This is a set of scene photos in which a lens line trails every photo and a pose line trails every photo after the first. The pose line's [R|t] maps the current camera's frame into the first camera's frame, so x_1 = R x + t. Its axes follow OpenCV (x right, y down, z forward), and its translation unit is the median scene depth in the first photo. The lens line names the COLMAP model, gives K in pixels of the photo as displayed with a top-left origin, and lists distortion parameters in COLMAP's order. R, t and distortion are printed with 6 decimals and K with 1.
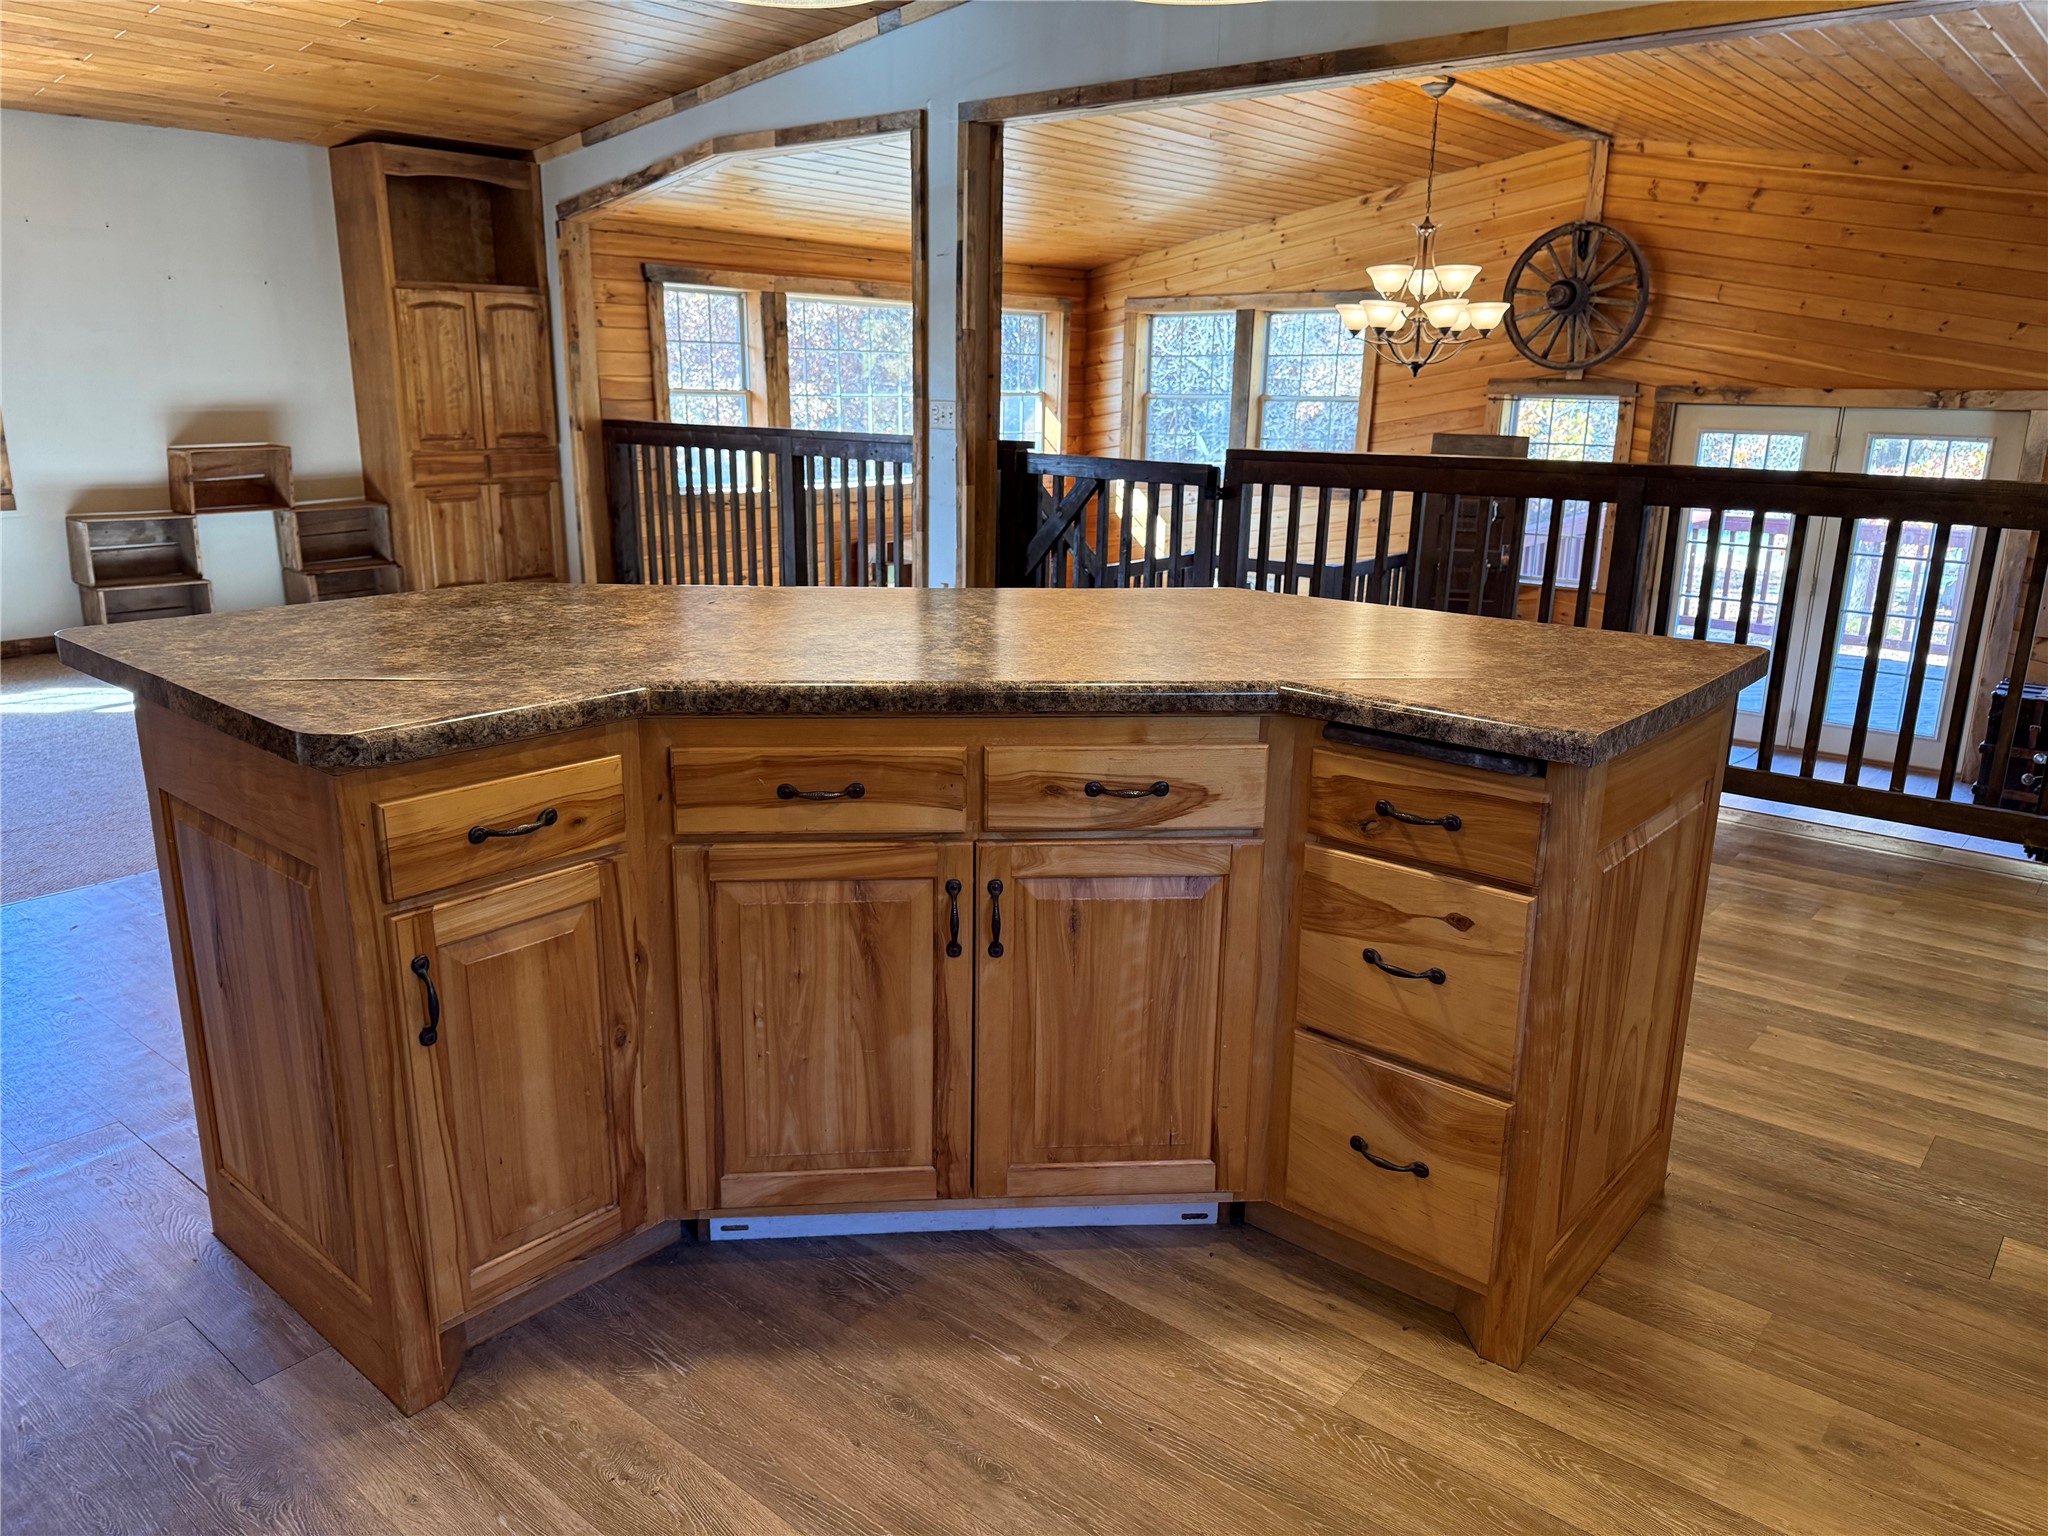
lens RADIAL K [[1449.4, 0, 1024.0], [0, 1449.4, 768.0], [0, 0, 1]] dist [0.070201, -0.104105]
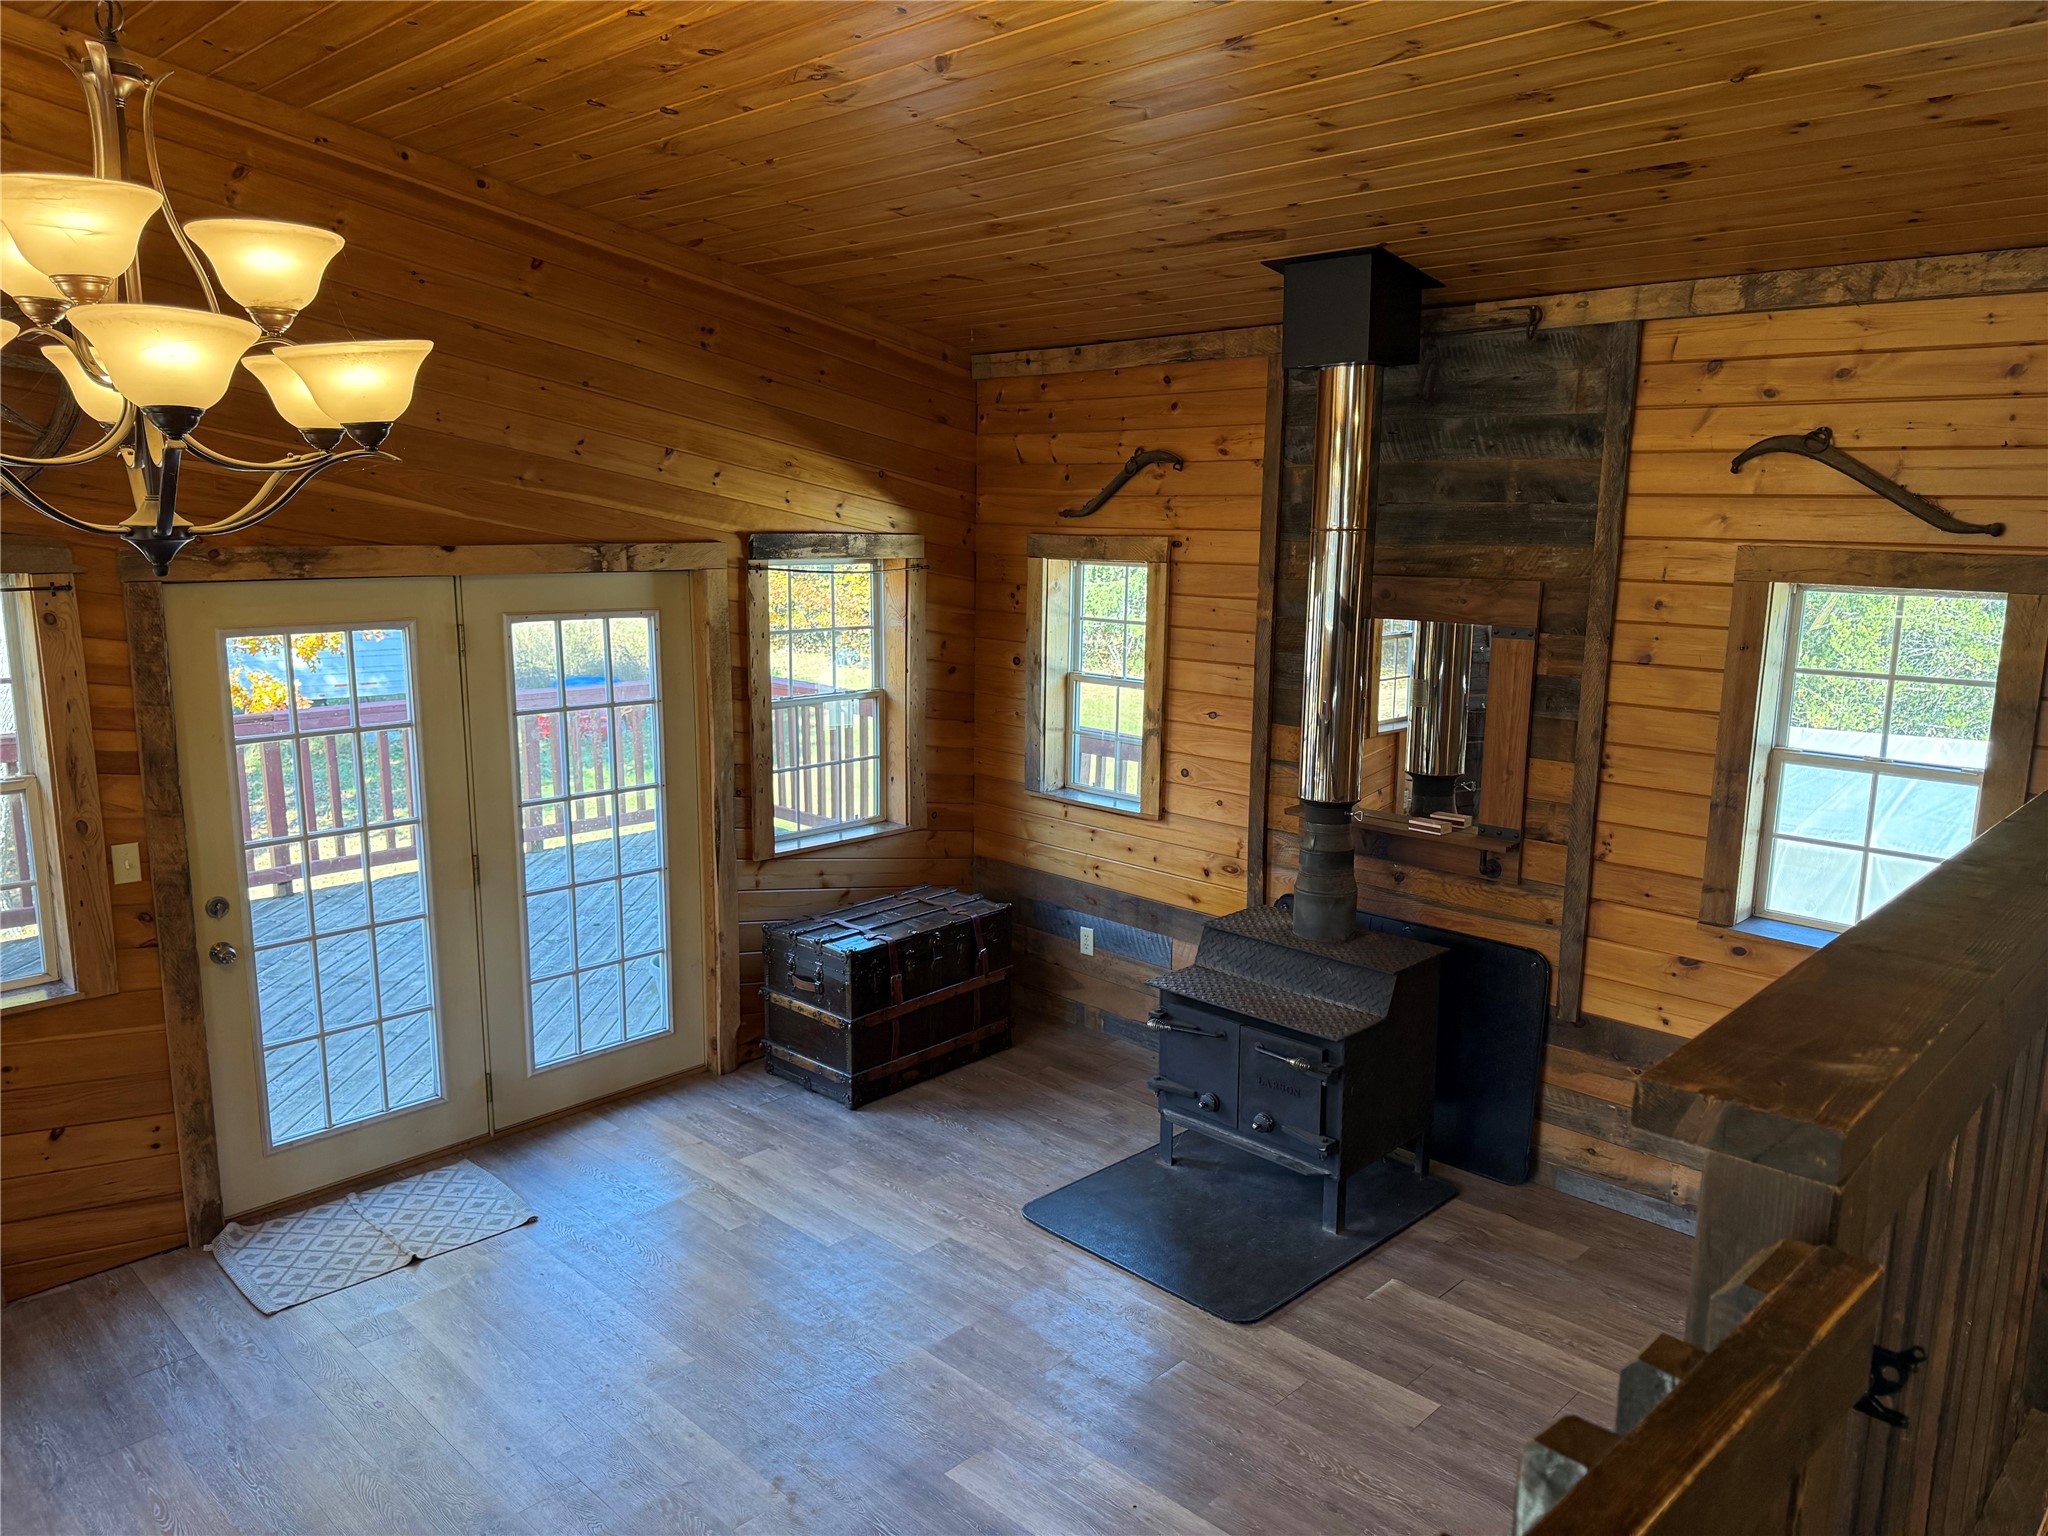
lens RADIAL K [[1428.2, 0, 1027.3], [0, 1428.2, 777.2], [0, 0, 1]] dist [0.068771, -0.084250]
pose [[0.062618, -0.197350, 0.978331, -0.014598], [0.246390, 0.952970, 0.176464, -0.233590], [-0.967146, 0.230002, 0.108298, 0.796664]]
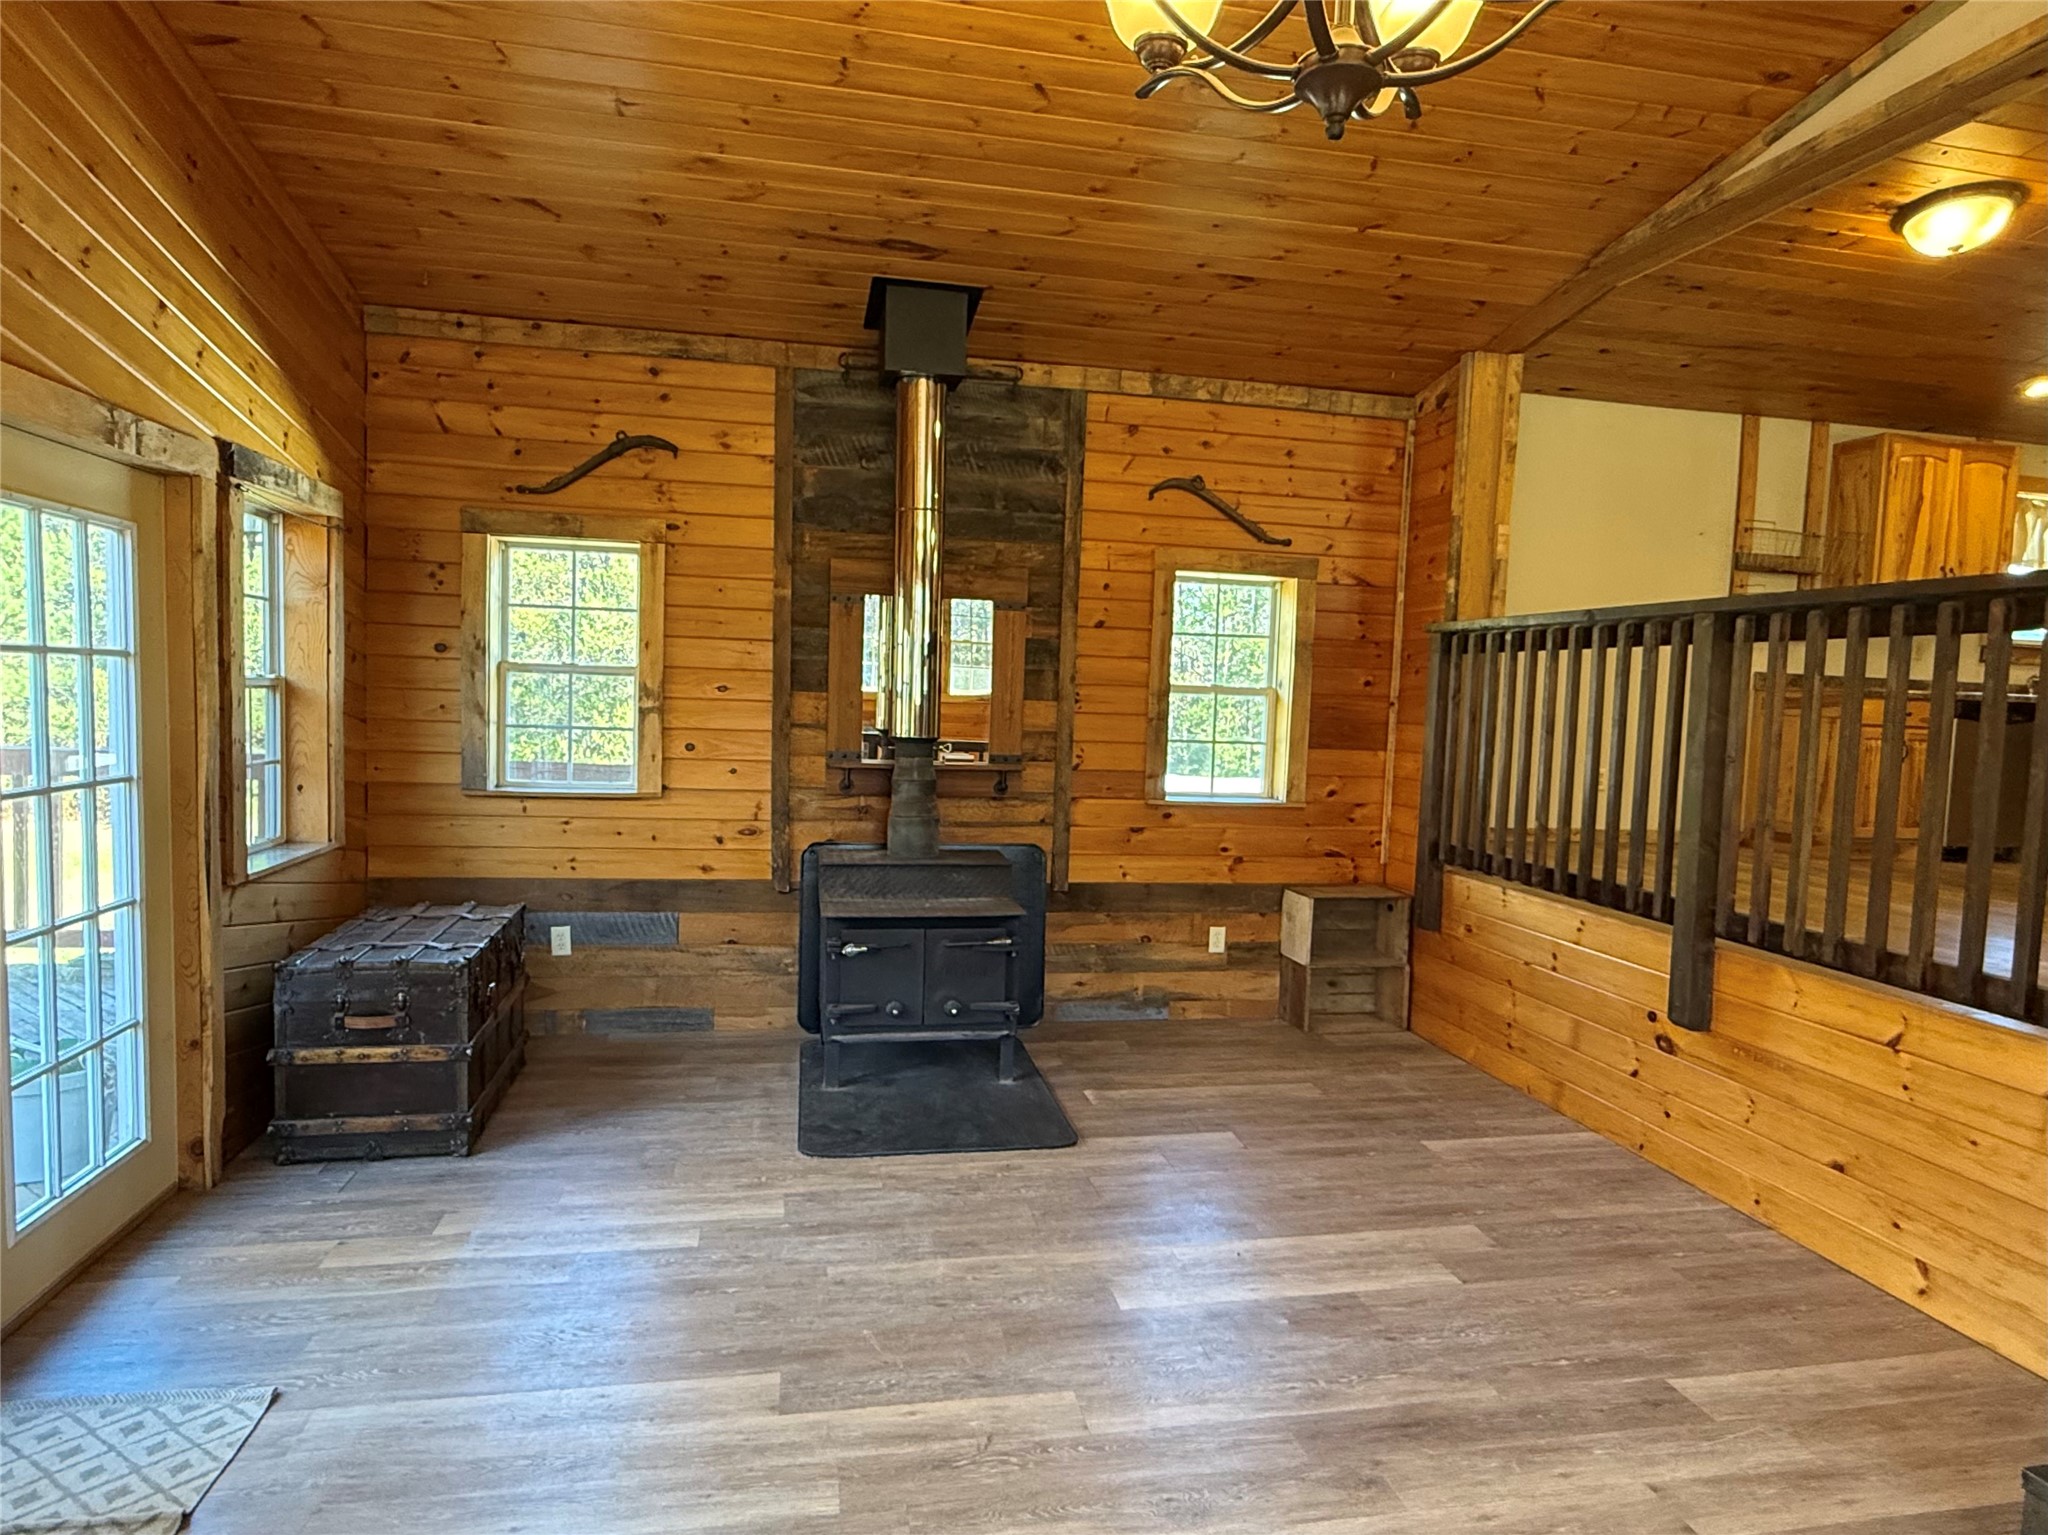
lens RADIAL K [[1182.0, 0, 1027.9], [0, 1182.0, 772.5], [0, 0, 1]] dist [0.002388, 0.000634]
pose [[-0.787081, -0.085310, 0.610922, 0.185188], [0.112829, 0.953771, 0.278549, -0.228790], [-0.606443, 0.288171, -0.741070, 1.169985]]
